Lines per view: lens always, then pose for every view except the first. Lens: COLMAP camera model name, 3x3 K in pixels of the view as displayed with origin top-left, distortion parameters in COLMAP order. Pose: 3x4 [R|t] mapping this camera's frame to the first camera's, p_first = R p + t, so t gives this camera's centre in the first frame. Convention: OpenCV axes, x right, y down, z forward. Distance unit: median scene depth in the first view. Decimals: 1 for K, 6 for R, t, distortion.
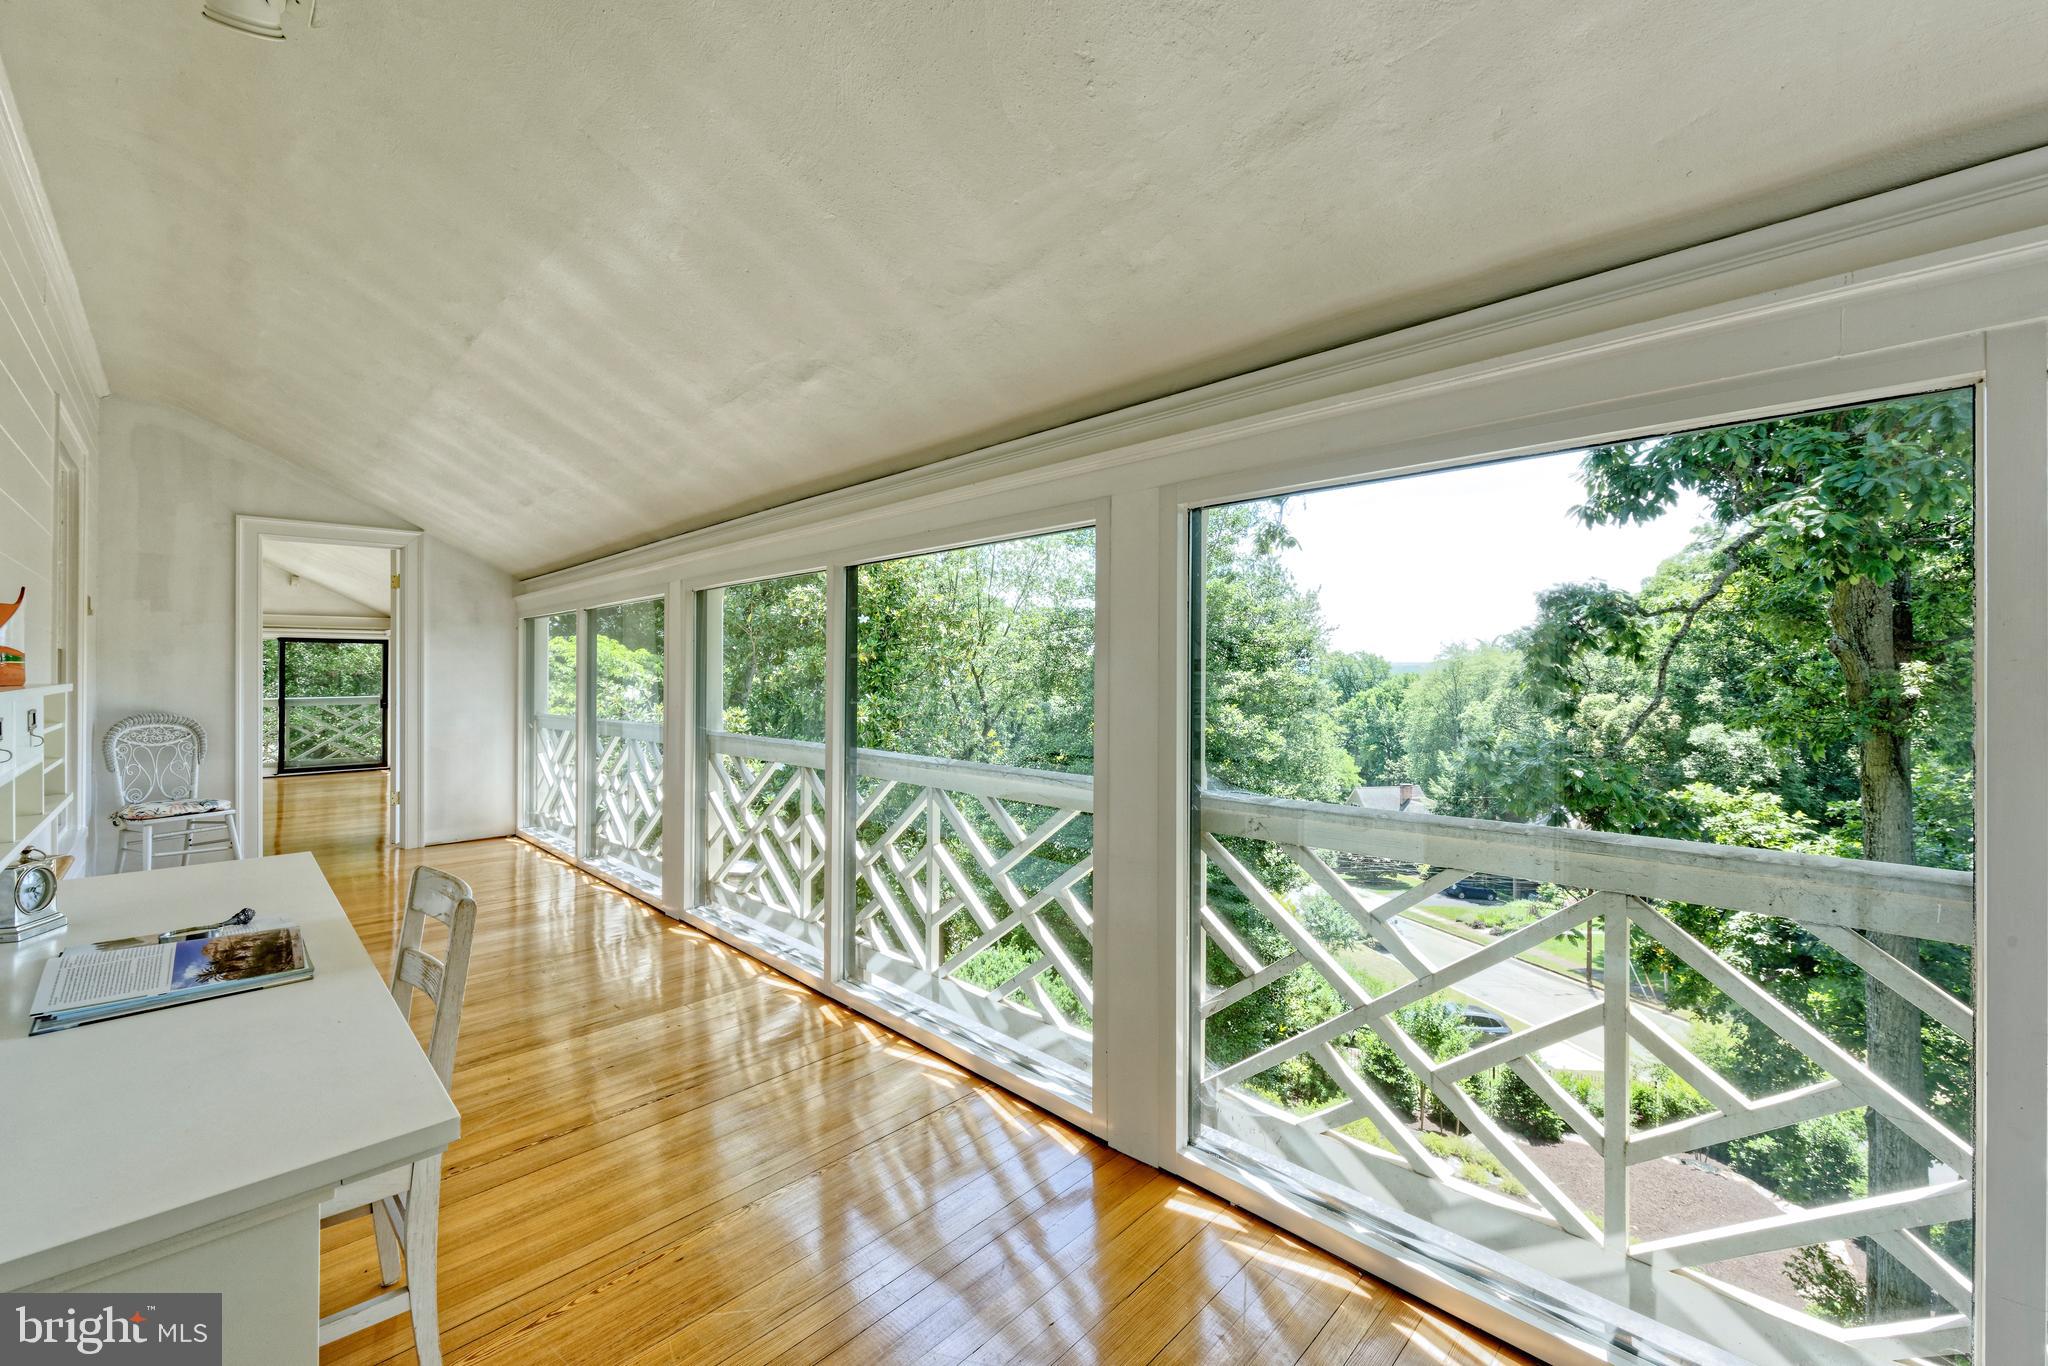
lens RADIAL K [[816.2, 0, 1032.8], [0, 816.2, 661.4], [0, 0, 1]] dist [-0.000172, 0.000077]
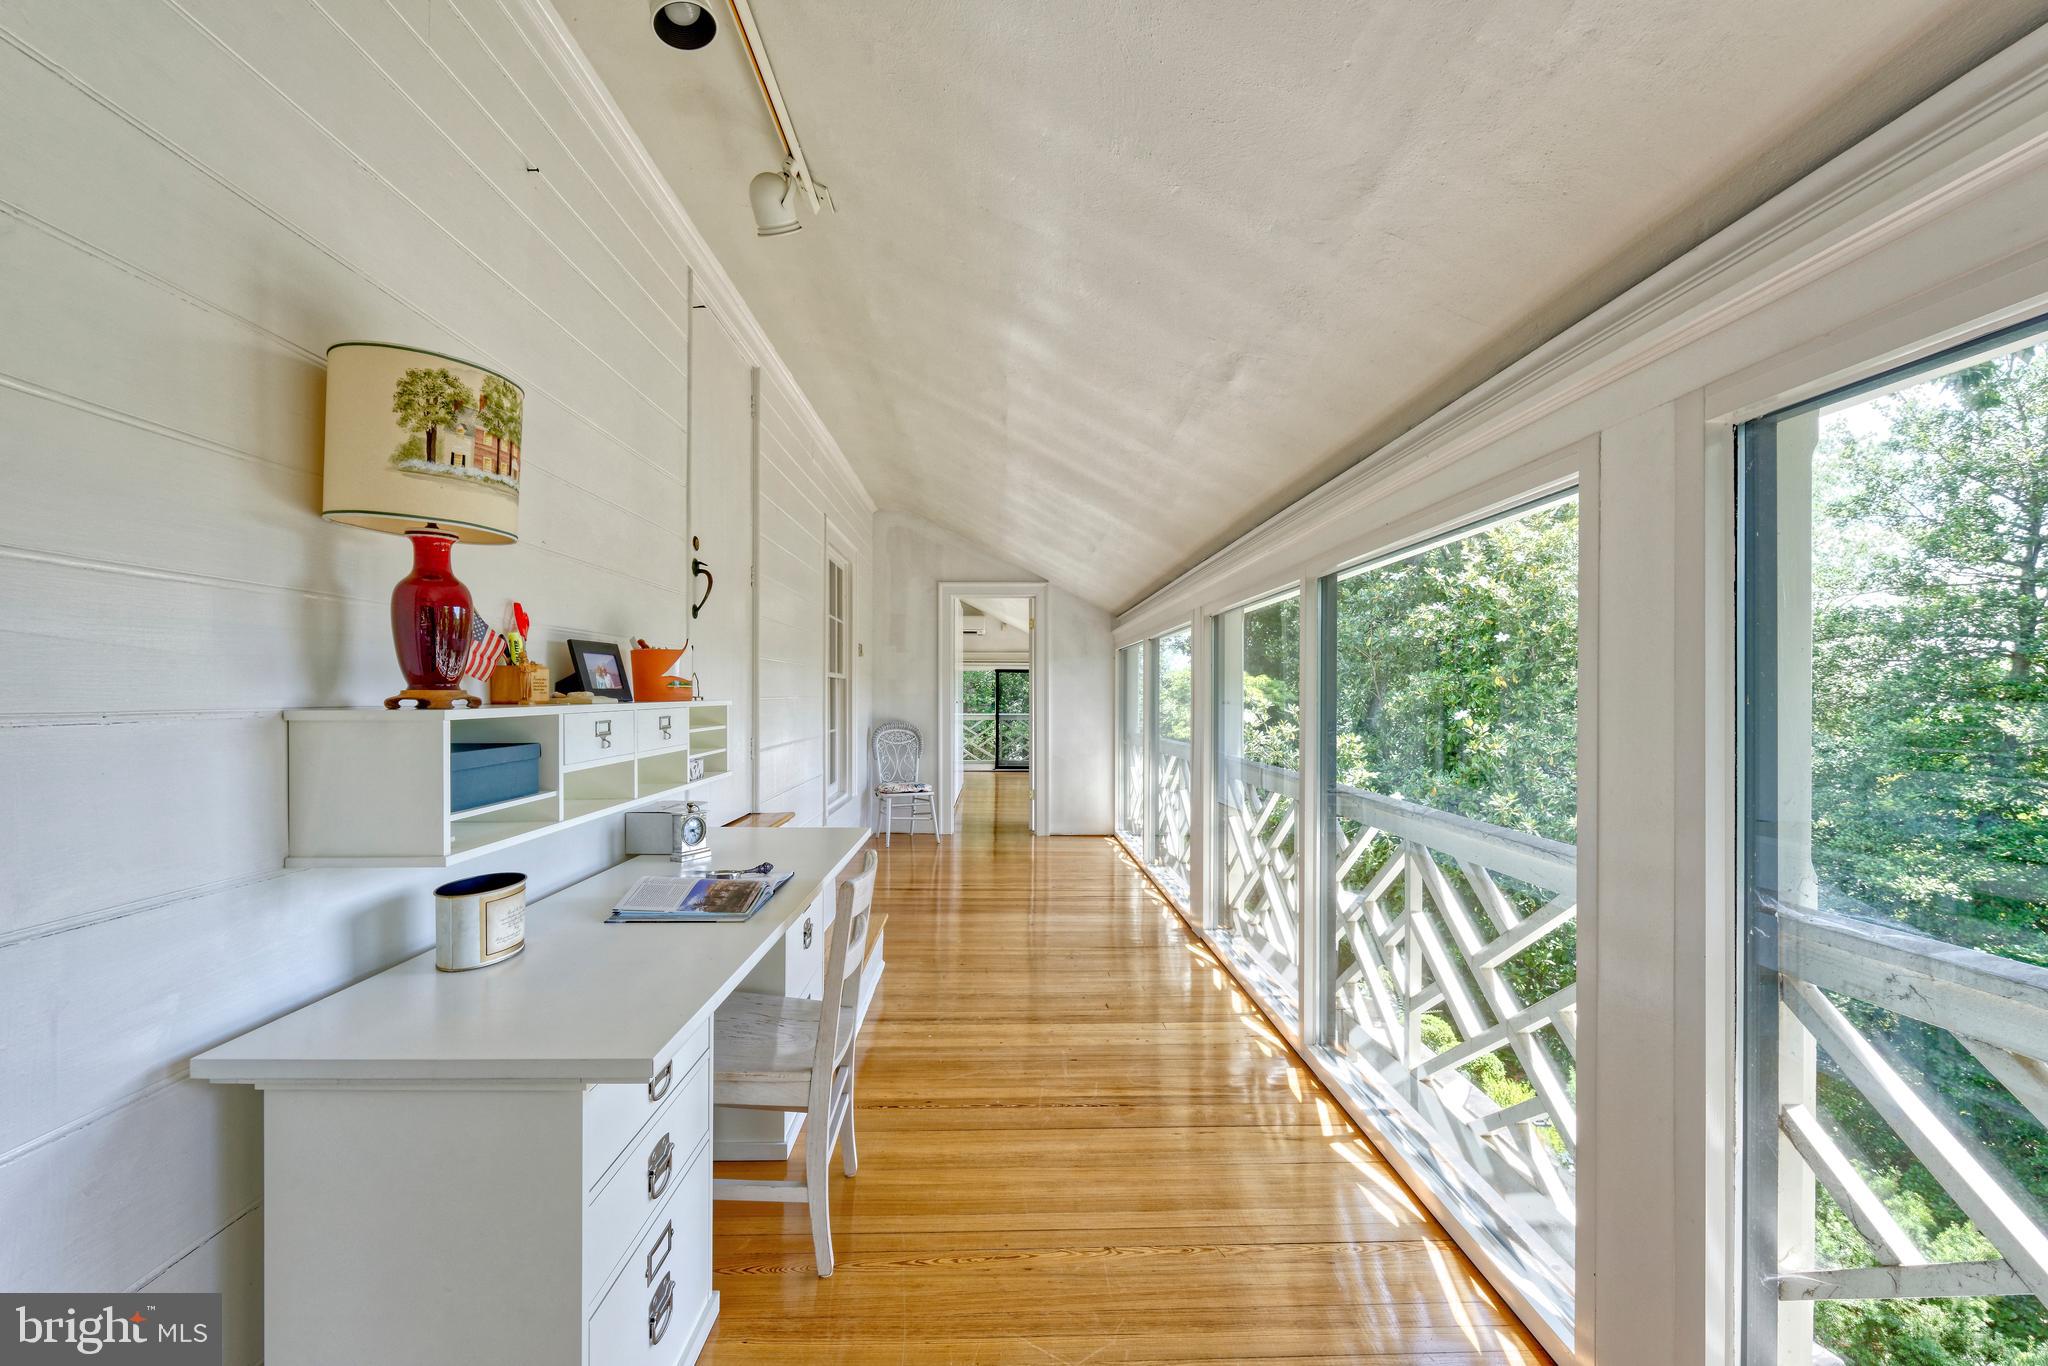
lens RADIAL K [[812.8, 0, 1029.8], [0, 812.8, 686.3], [0, 0, 1]] dist [-0.001011, -0.000256]
pose [[0.719792, -0.002033, -0.694187, 0.132813], [0.001625, 0.999998, -0.001243, 0.001930], [0.694188, -0.000233, 0.719794, 0.129946]]
